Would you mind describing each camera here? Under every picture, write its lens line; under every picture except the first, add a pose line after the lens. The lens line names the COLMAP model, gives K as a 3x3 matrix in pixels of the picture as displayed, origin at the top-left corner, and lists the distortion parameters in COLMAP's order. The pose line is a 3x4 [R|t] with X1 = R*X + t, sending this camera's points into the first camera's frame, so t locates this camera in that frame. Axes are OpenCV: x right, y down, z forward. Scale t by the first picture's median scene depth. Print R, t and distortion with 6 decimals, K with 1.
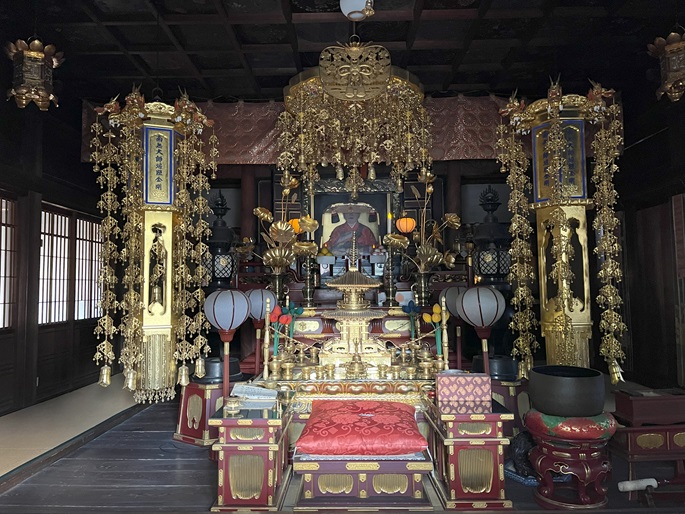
lens RADIAL K [[541.4, 0, 342.5], [0, 541.4, 257.0], [0, 0, 1]] dist [0.027833, -0.005563]
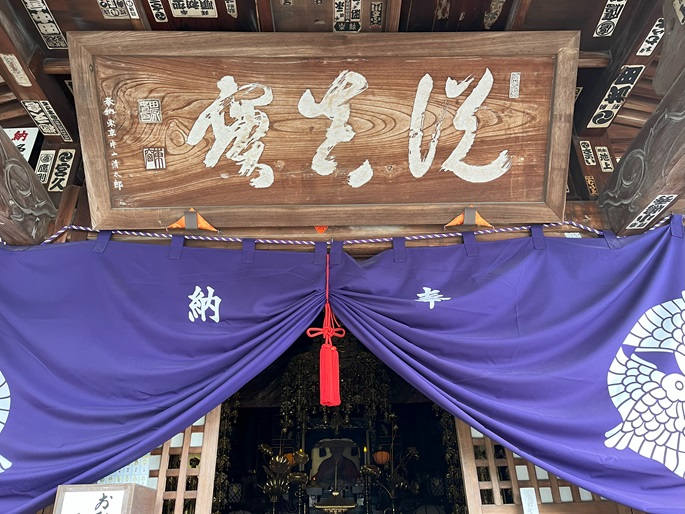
lens RADIAL K [[541.4, 0, 342.5], [0, 541.4, 257.0], [0, 0, 1]] dist [0.027833, -0.005563]
pose [[0.999759, -0.003611, 0.021668, 0.007946], [0.012090, 0.914015, -0.405500, 0.026681], [-0.018340, 0.405665, 0.913838, -0.337200]]
